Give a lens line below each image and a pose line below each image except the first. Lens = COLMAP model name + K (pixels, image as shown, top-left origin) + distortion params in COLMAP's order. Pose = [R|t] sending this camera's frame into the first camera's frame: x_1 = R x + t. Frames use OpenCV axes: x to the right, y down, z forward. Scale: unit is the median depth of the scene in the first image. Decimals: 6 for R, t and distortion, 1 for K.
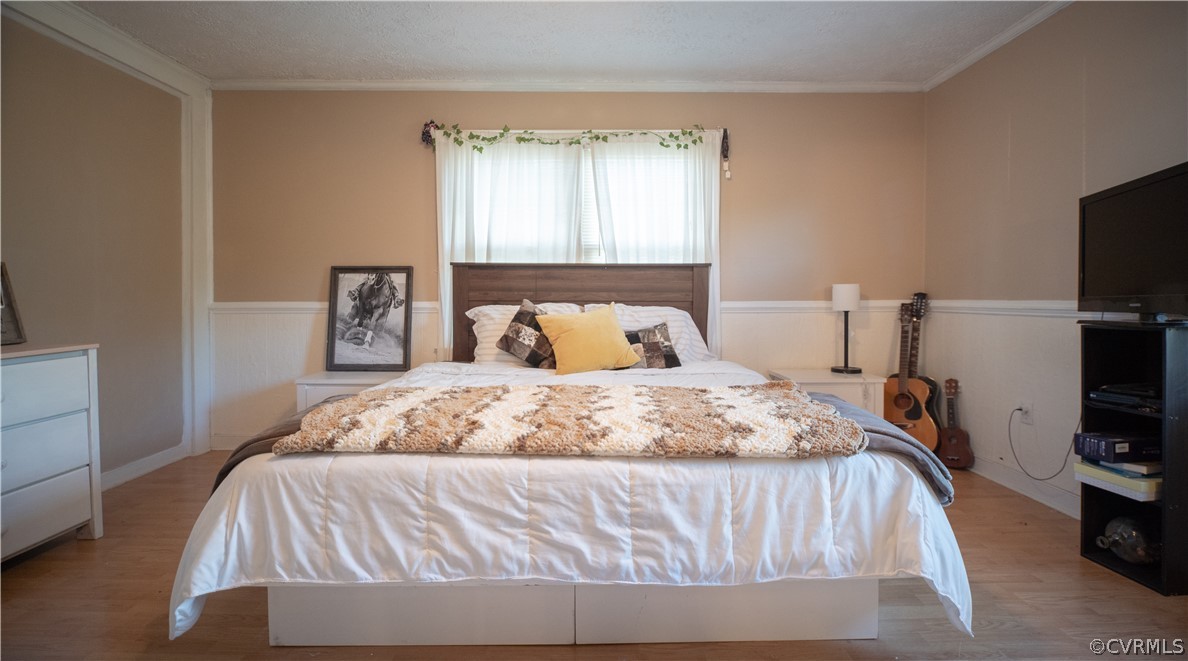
lens RADIAL K [[545.0, 0, 595.5], [0, 545.0, 311.0], [0, 0, 1]] dist [-0.011286, -0.000072]
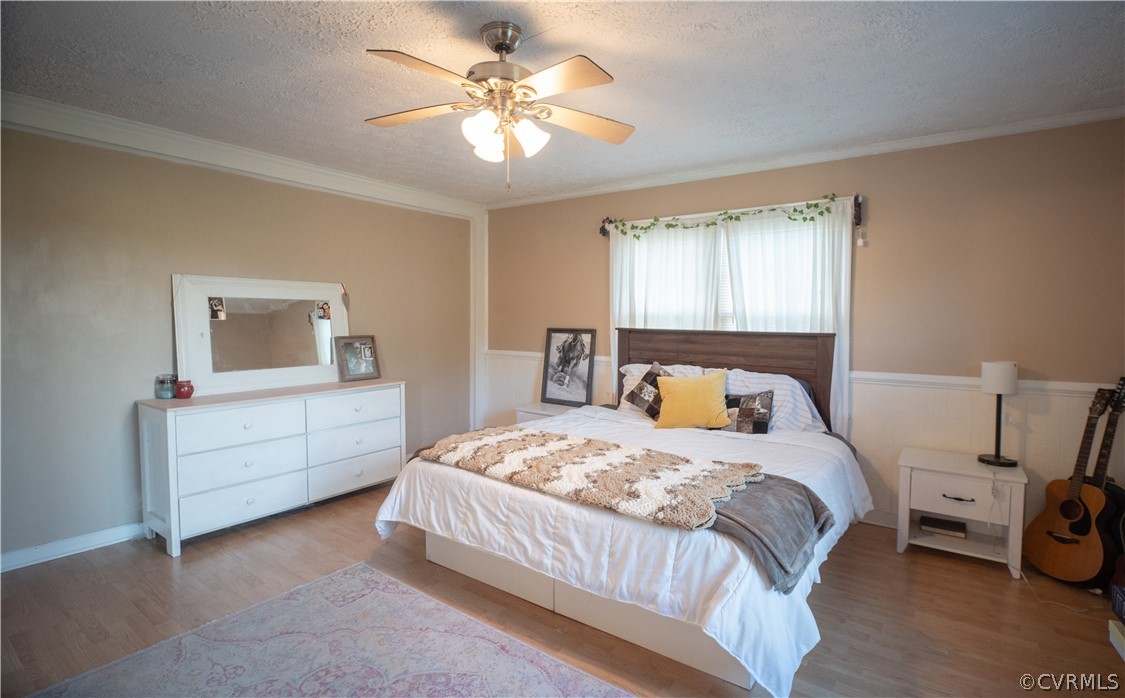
lens RADIAL K [[528.2, 0, 562.5], [0, 528.2, 349.0], [0, 0, 1]] dist [-0.011727, -0.000401]
pose [[0.801747, 0.037804, -0.596467, 0.392571], [-0.018743, 0.999097, 0.038129, -0.087331], [0.597369, -0.019390, 0.801732, -0.079393]]
